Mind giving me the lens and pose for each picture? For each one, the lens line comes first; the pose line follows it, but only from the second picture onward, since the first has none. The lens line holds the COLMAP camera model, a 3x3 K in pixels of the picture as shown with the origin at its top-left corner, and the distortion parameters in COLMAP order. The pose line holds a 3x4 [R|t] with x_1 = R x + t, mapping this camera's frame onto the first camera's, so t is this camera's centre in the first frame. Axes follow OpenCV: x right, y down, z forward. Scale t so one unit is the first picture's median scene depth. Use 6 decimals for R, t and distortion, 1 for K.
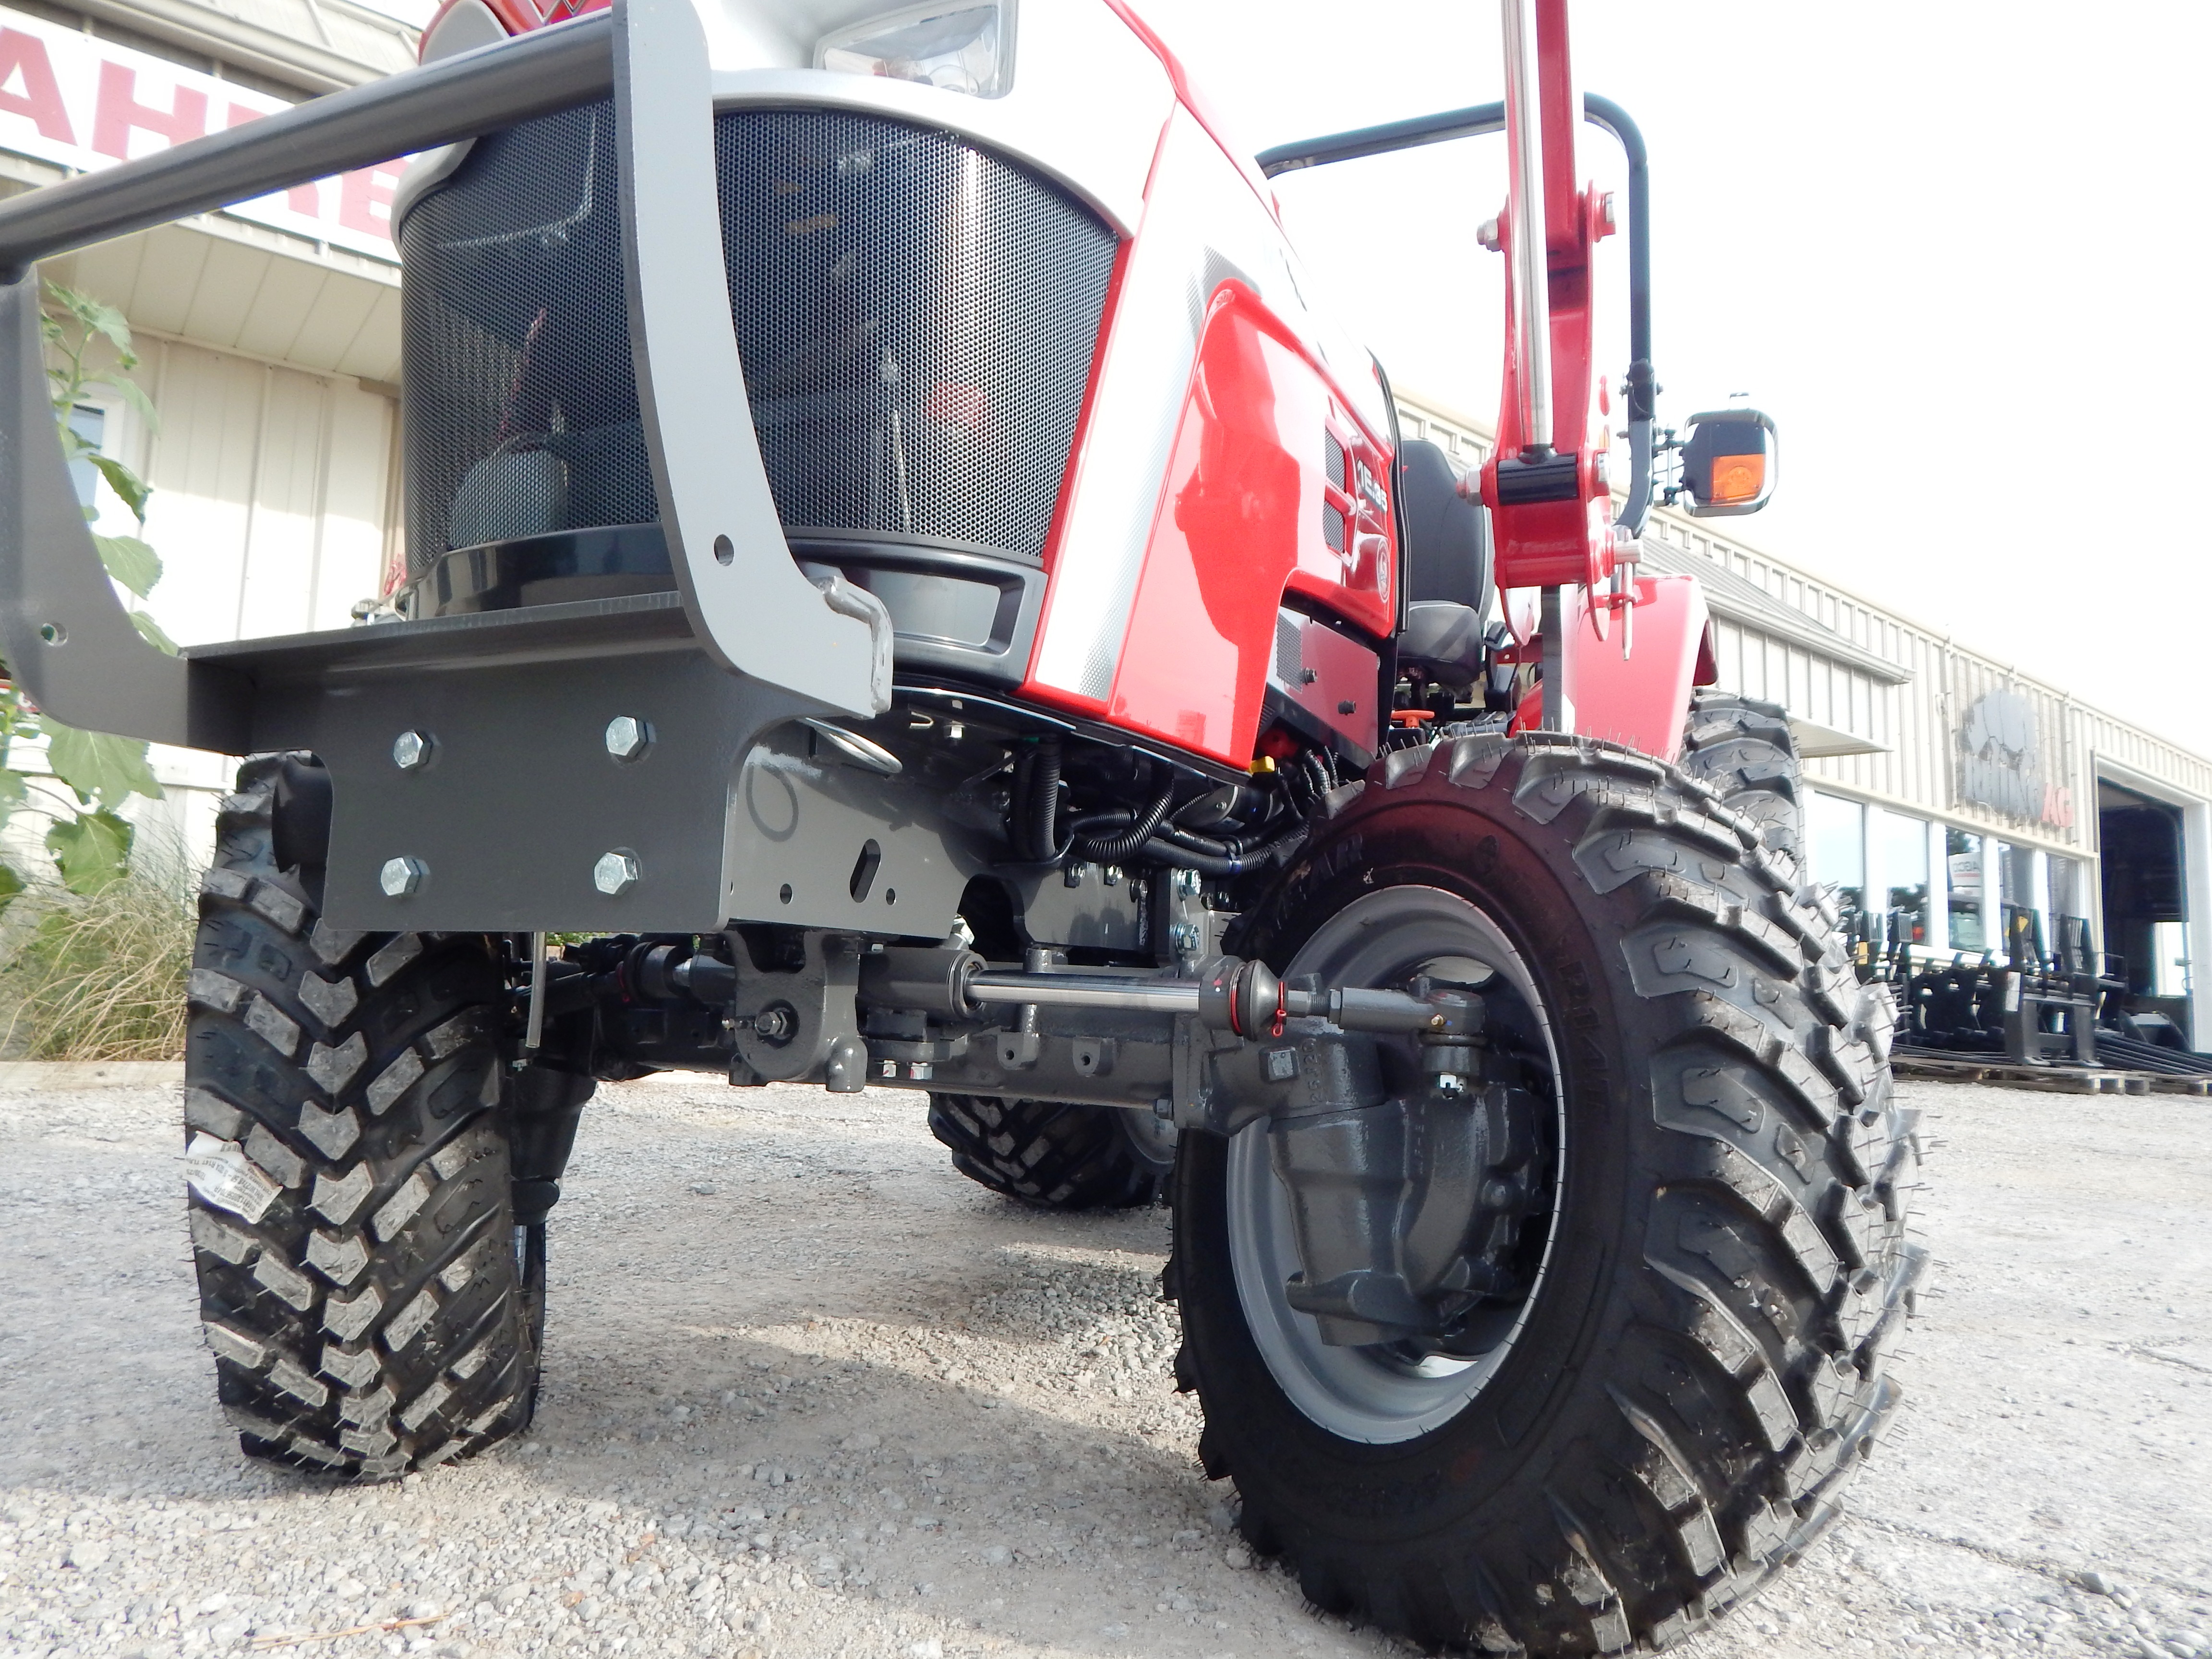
lens RADIAL K [[1458.9, 0, 1103.9], [0, 1458.9, 831.2], [0, 0, 1]] dist [0.013777, -0.012936]
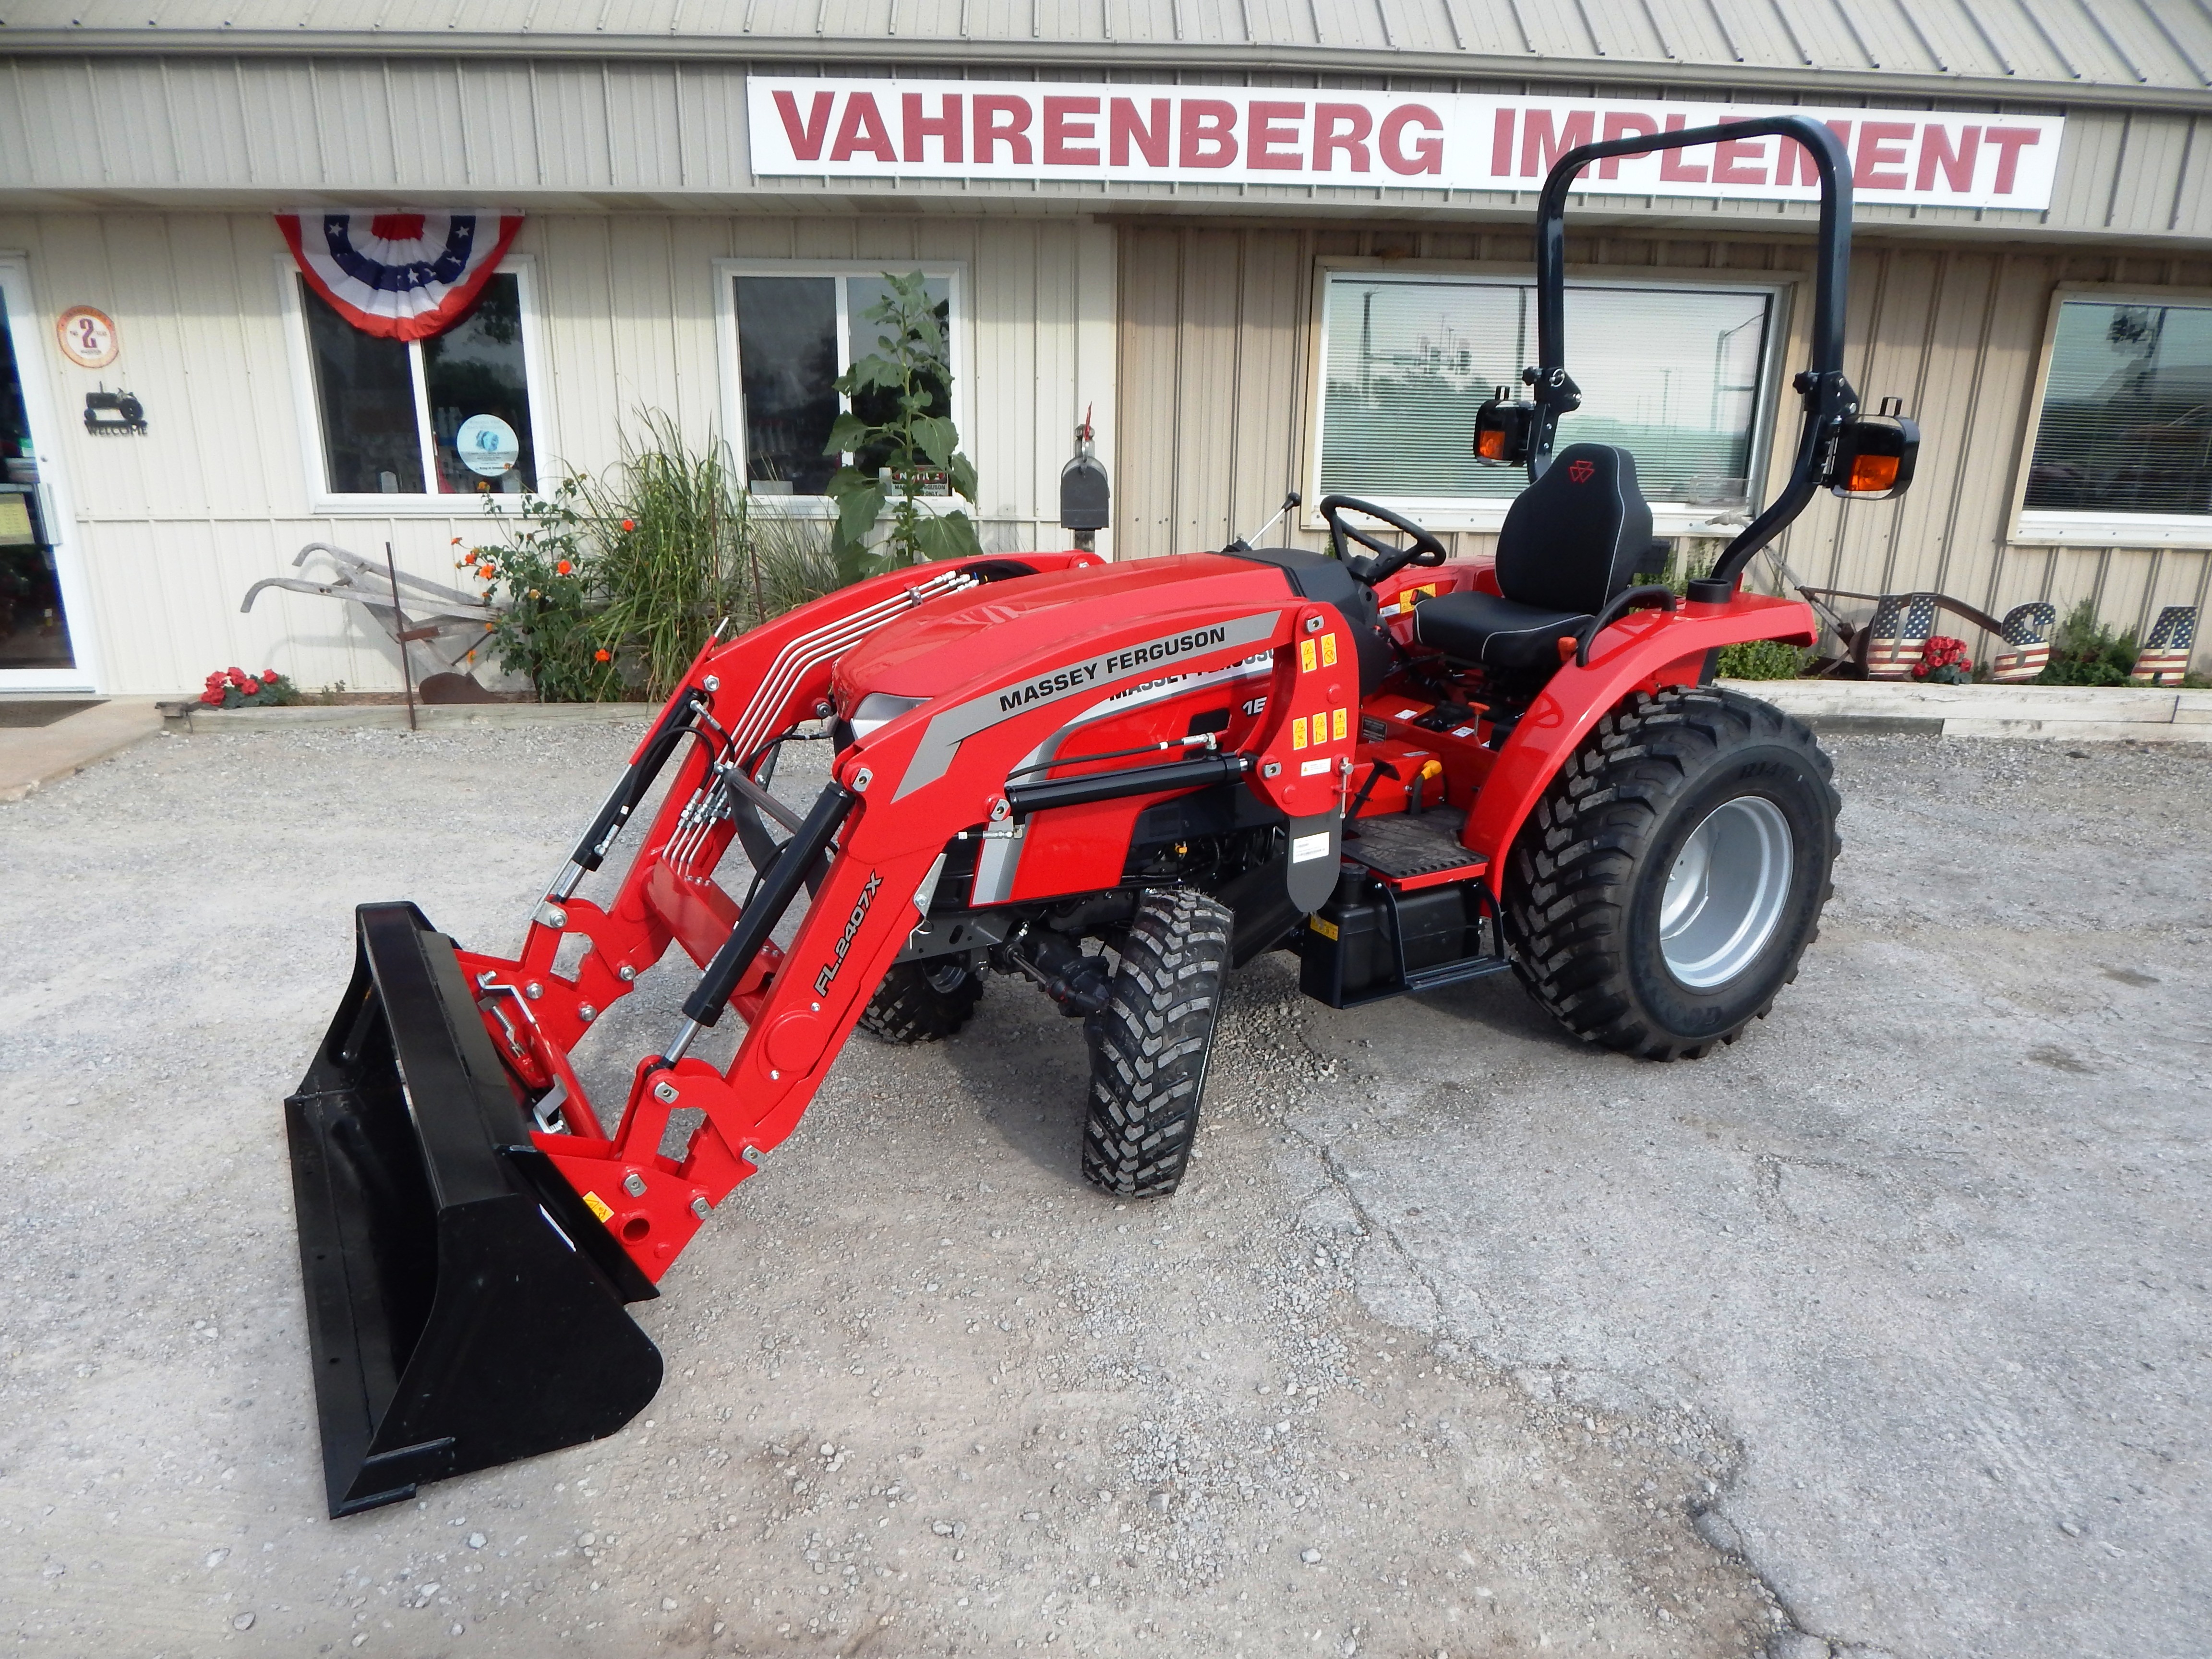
lens RADIAL K [[1458.9, 0, 1116.1], [0, 1458.9, 825.1], [0, 0, 1]] dist [0.013777, -0.012936]
pose [[0.817135, 0.150529, -0.556445, 1.787801], [0.071464, 0.931402, 0.356907, -1.253122], [0.571999, -0.331407, 0.750324, -1.106428]]
